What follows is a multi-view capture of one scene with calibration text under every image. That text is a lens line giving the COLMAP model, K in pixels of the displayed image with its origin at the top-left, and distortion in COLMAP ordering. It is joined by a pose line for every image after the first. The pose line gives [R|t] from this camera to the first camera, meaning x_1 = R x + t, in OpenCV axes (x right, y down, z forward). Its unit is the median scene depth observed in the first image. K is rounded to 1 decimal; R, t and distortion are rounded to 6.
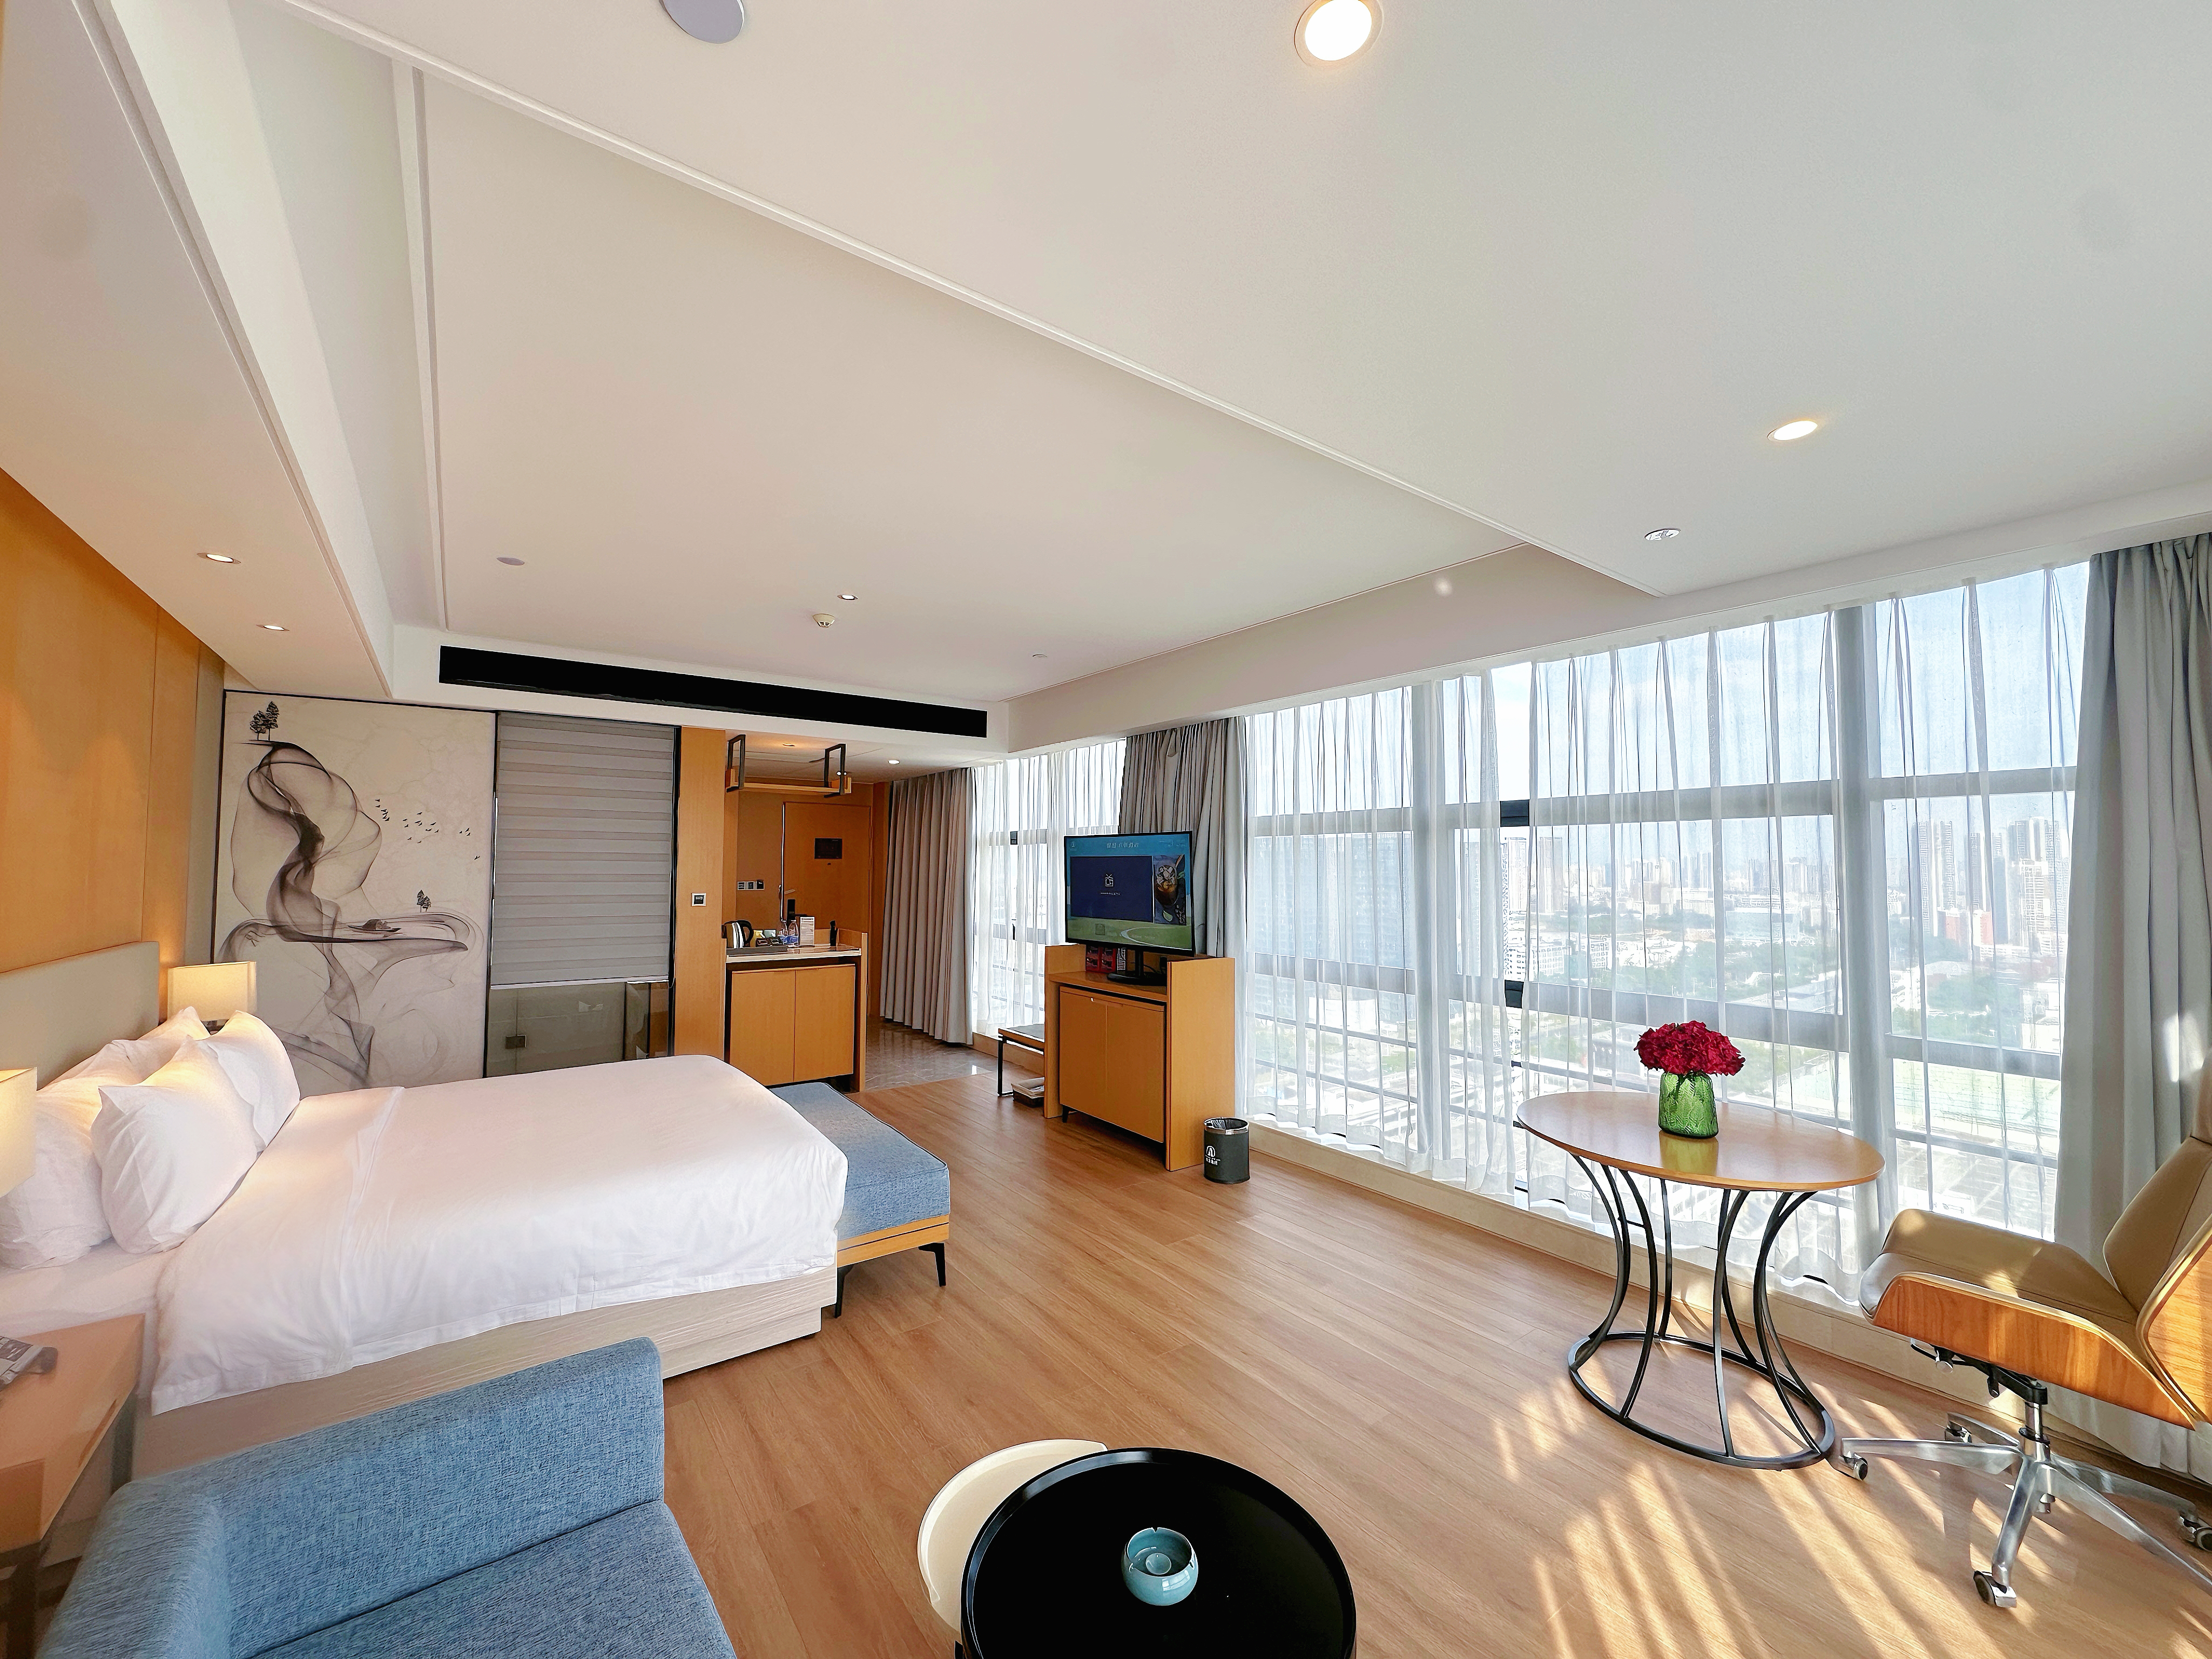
lens RADIAL K [[882.4, 0, 1106.4], [0, 882.4, 832.6], [0, 0, 1]] dist [-0.001233, 0.000551]
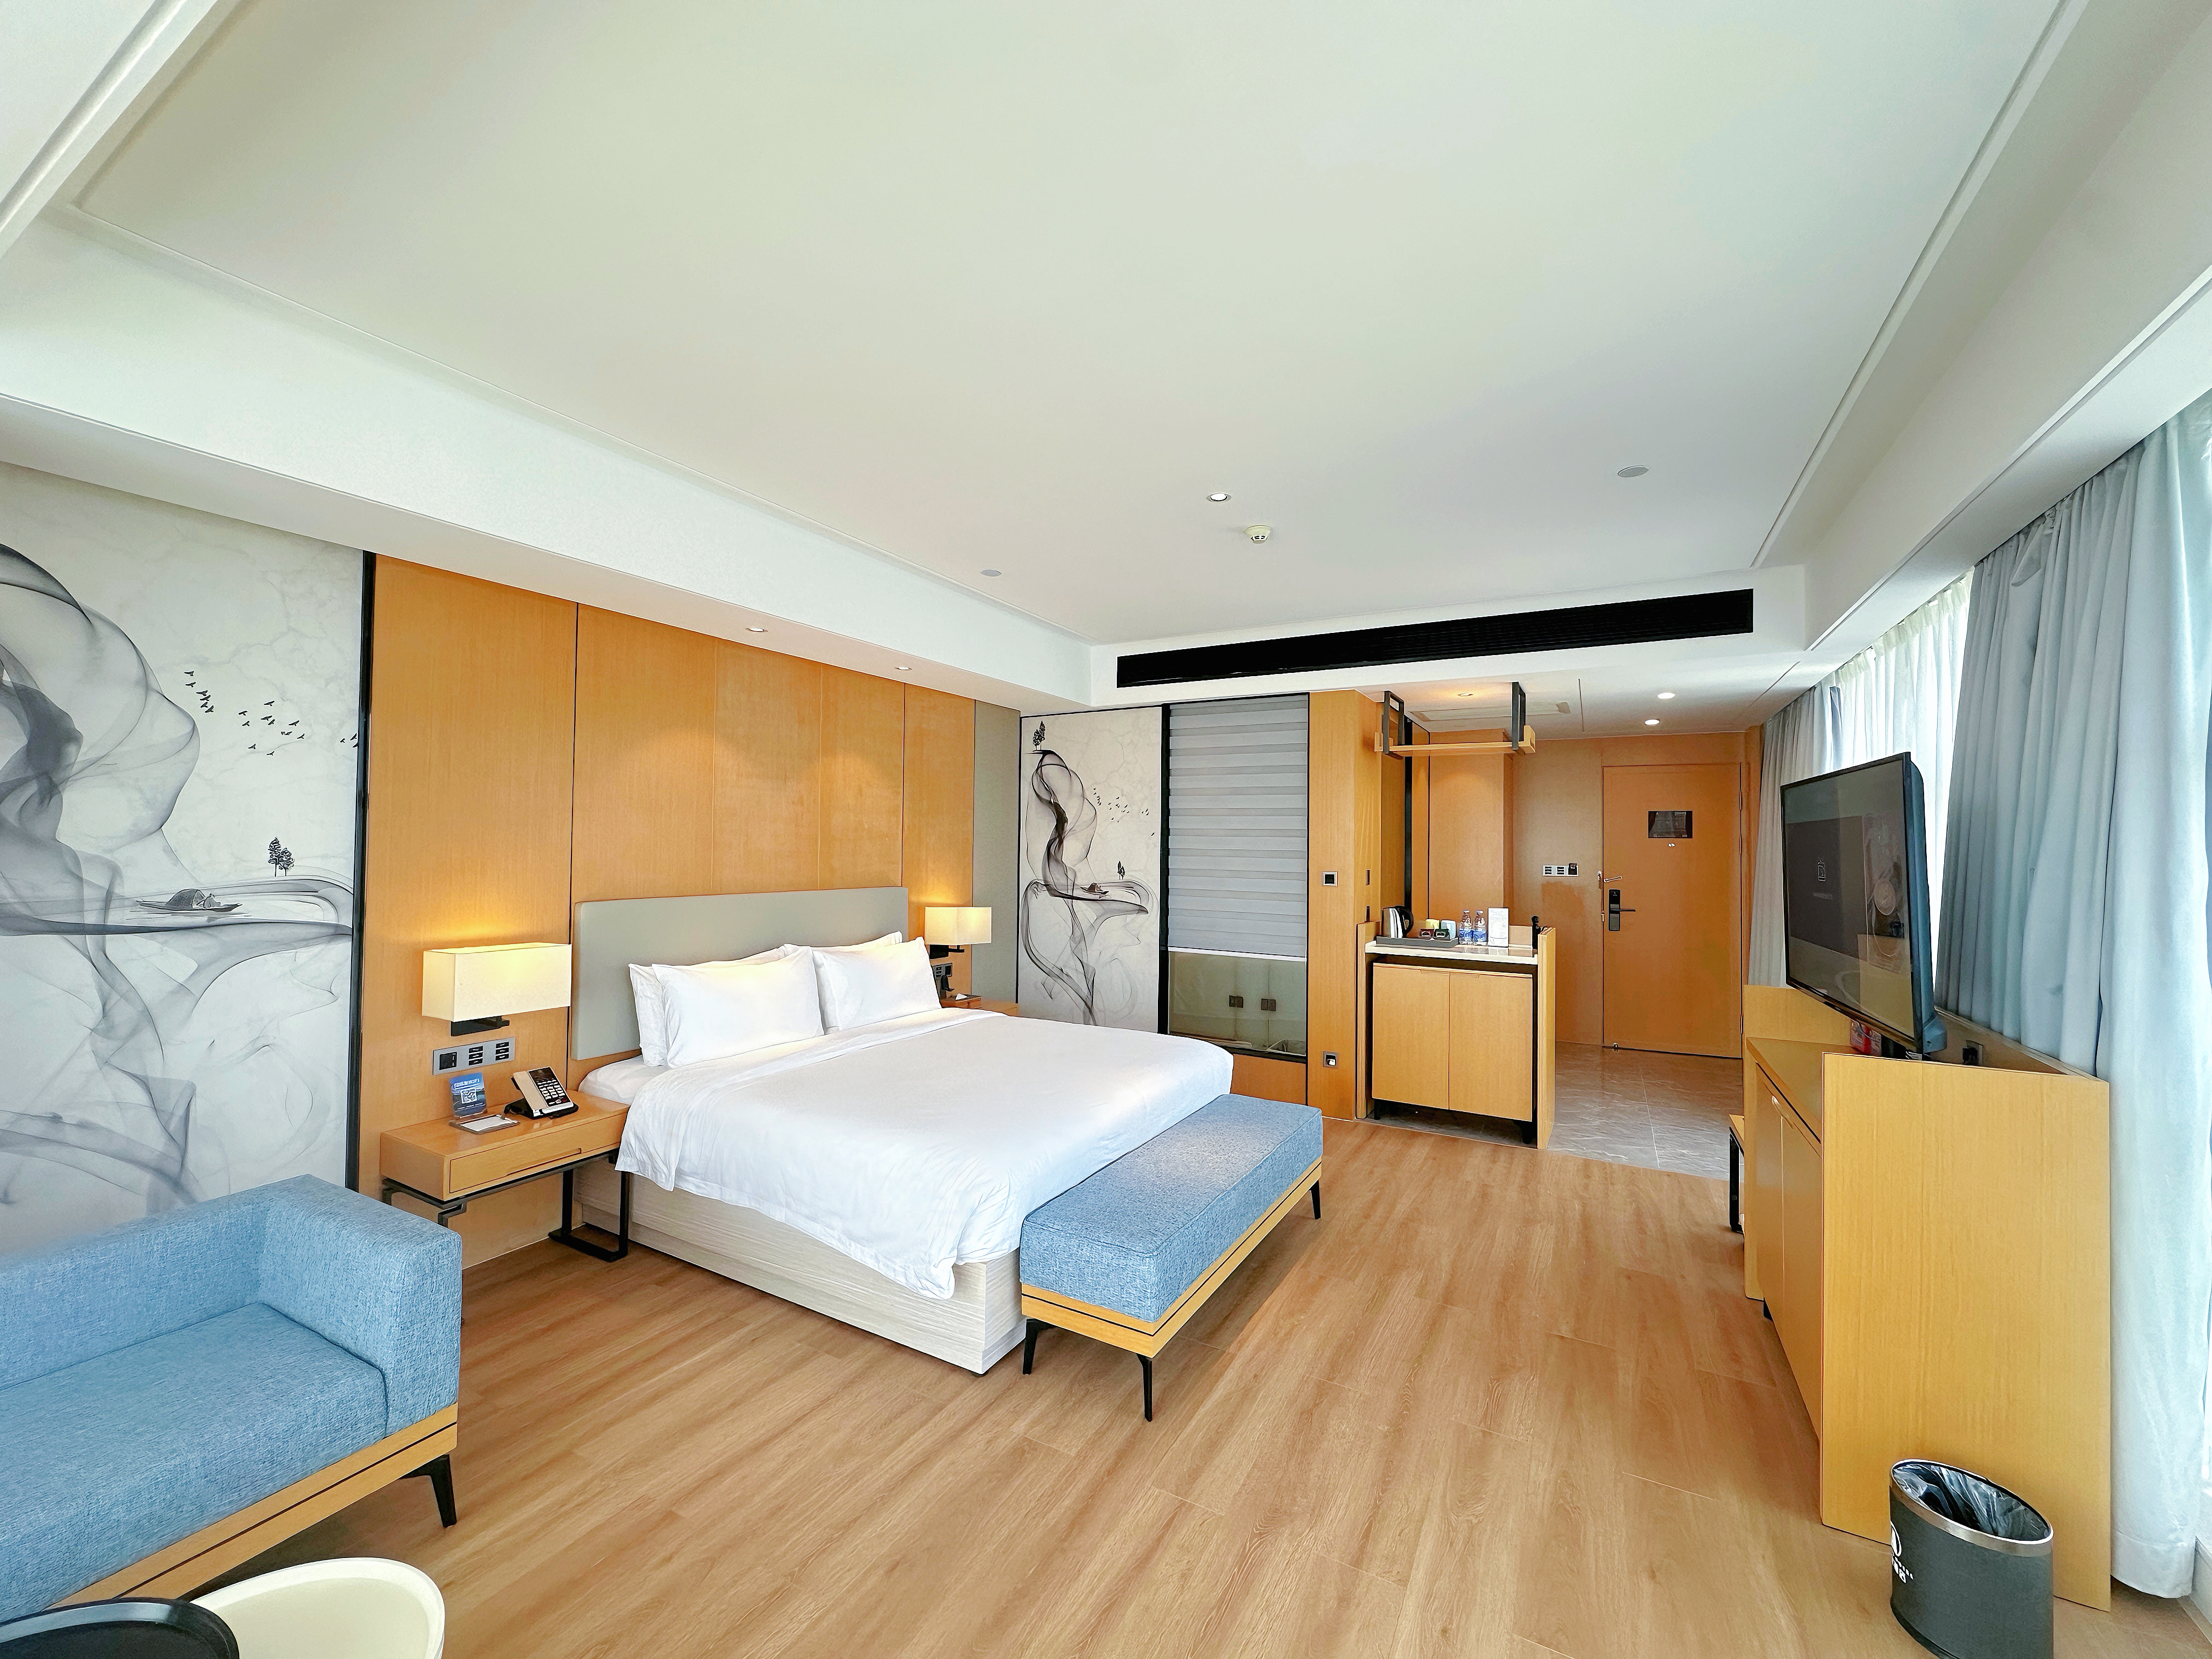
lens RADIAL K [[882.4, 0, 1106.4], [0, 882.4, 832.6], [0, 0, 1]] dist [-0.001233, 0.000551]
pose [[0.417241, -0.011170, -0.908727, 0.337892], [0.024014, 0.999711, -0.001263, 0.028798], [0.908478, -0.021295, 0.417389, 0.506094]]
